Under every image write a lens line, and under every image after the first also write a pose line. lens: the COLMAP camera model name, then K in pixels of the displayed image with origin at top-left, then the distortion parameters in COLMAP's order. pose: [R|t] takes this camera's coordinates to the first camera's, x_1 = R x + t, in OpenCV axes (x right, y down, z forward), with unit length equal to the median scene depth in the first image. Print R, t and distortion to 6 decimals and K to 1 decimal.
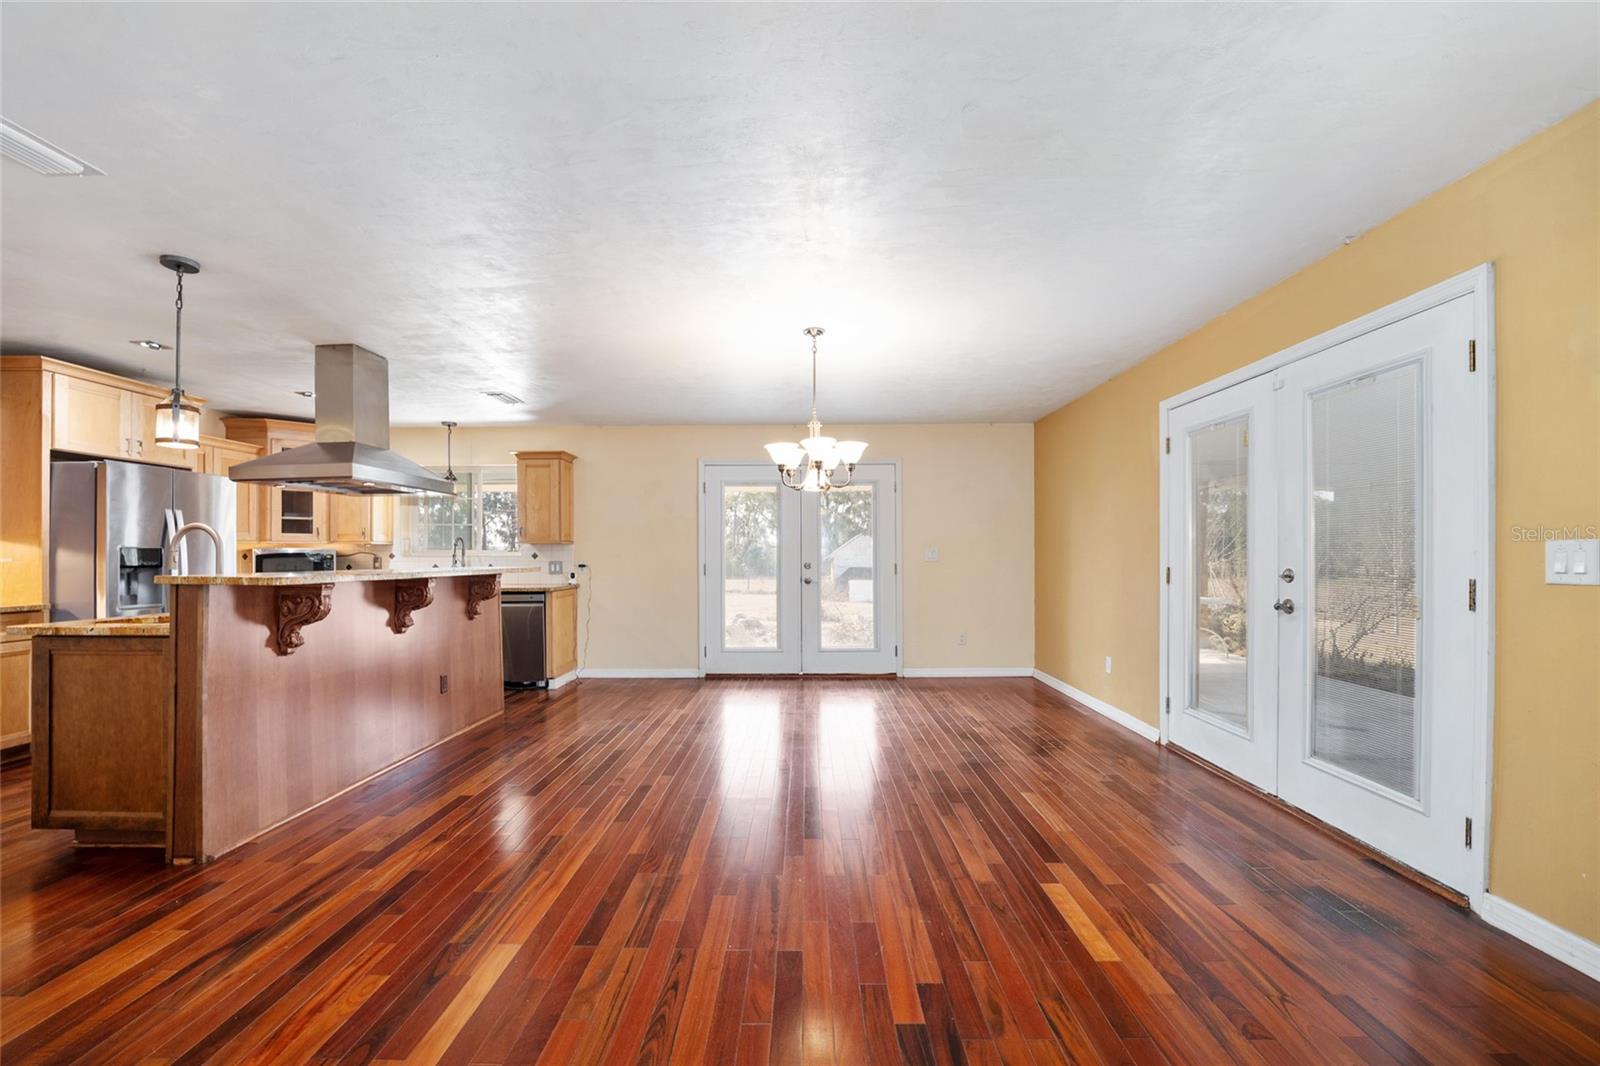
lens RADIAL K [[648.2, 0, 789.9], [0, 648.2, 548.7], [0, 0, 1]] dist [-0.027918, 0.003326]
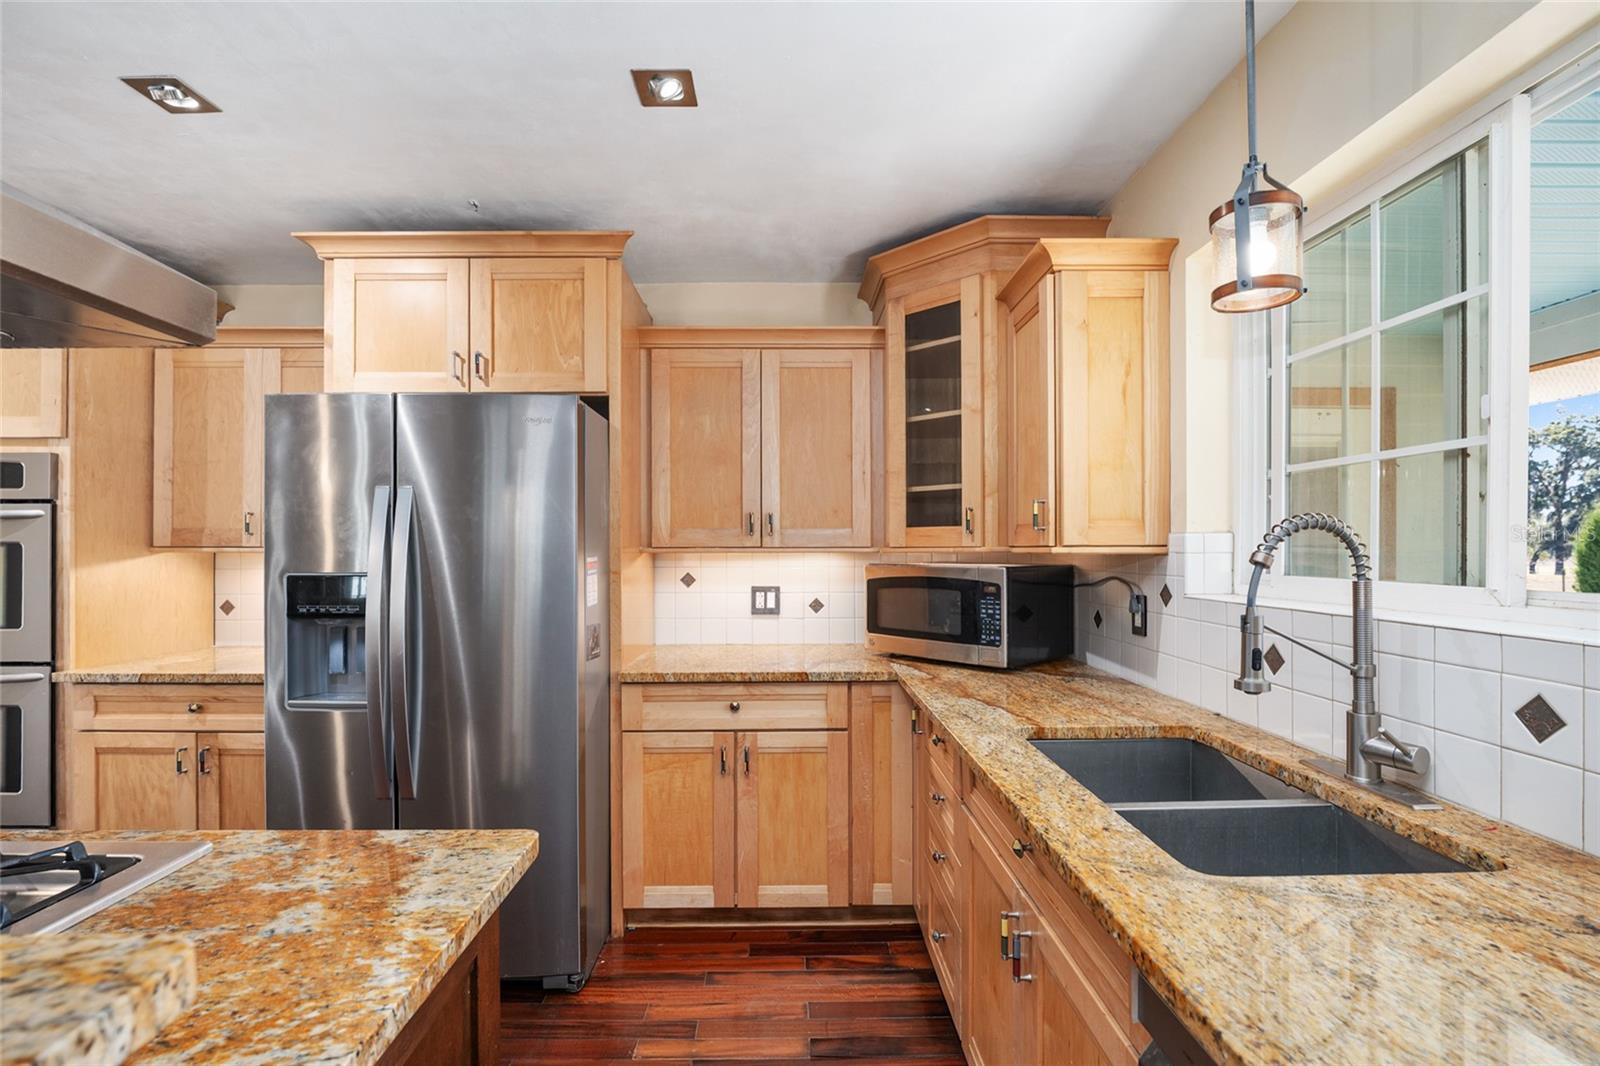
lens RADIAL K [[722.6, 0, 795.0], [0, 722.6, 550.7], [0, 0, 1]] dist [-0.008463, 0.000176]
pose [[0.042504, 0.001863, -0.999095, -0.442551], [0.008636, 0.999960, 0.002232, -0.014744], [0.999059, -0.008723, 0.042486, 1.173178]]
